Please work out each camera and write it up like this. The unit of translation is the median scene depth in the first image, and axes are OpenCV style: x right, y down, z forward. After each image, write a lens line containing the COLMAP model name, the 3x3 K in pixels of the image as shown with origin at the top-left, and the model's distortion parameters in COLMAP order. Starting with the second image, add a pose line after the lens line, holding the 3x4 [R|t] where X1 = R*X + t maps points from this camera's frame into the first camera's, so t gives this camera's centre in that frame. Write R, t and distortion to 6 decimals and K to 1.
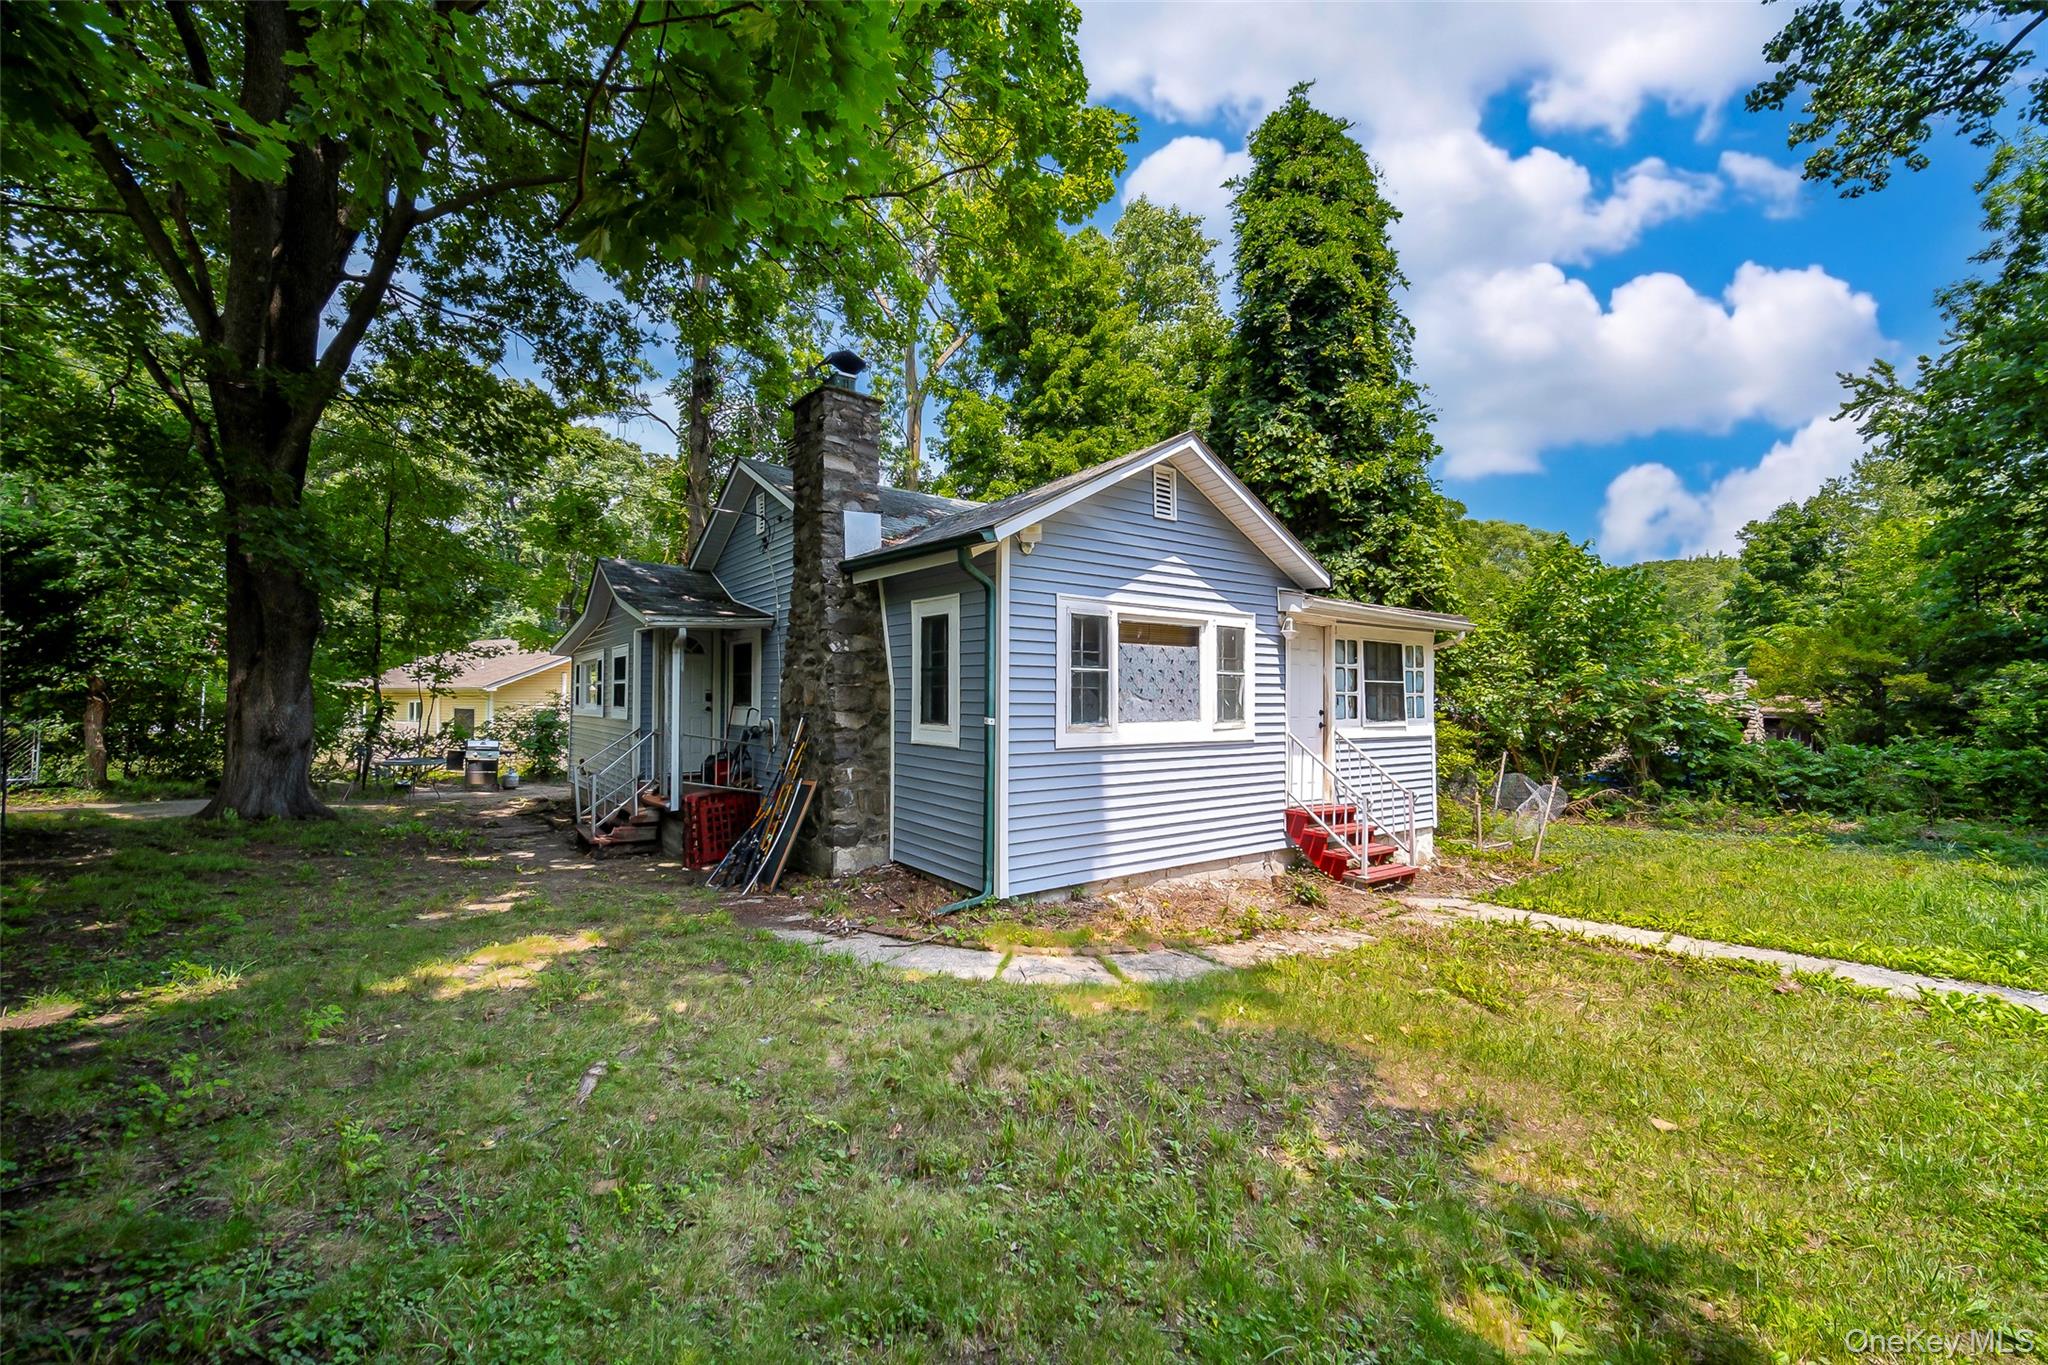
lens RADIAL K [[830.4, 0, 949.1], [0, 830.4, 689.3], [0, 0, 1]] dist [-0.000262, -0.000164]
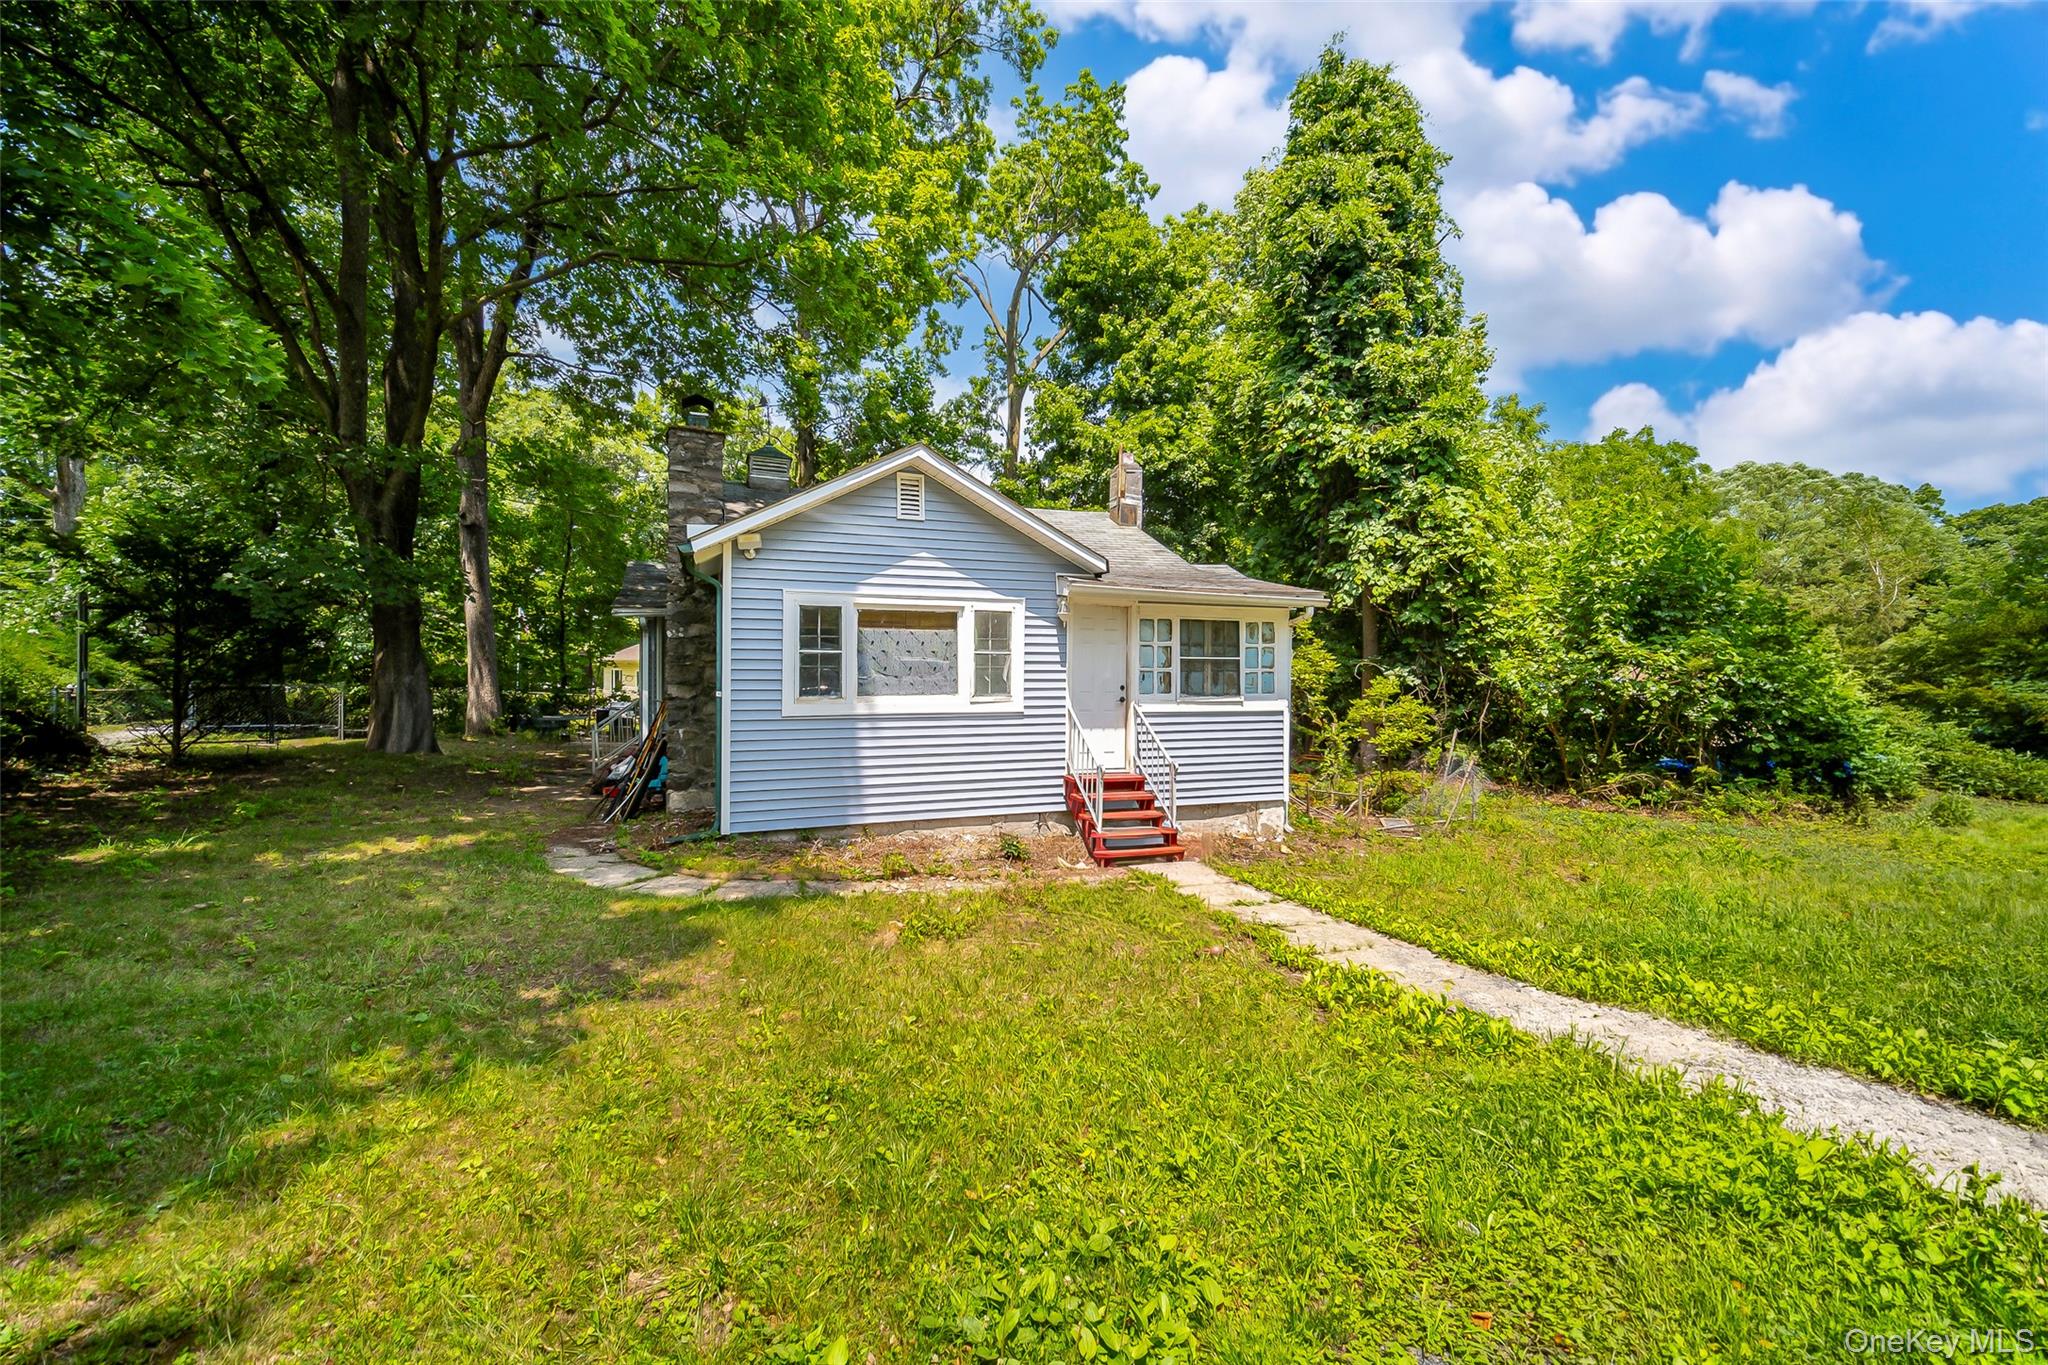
lens RADIAL K [[804.2, 0, 1016.1], [0, 804.2, 676.6], [0, 0, 1]] dist [-0.000532, 0.000046]
pose [[0.961881, 0.004004, -0.273438, 0.578532], [0.002544, 0.999719, 0.023588, -0.010591], [0.273455, -0.023385, 0.961600, -0.033522]]
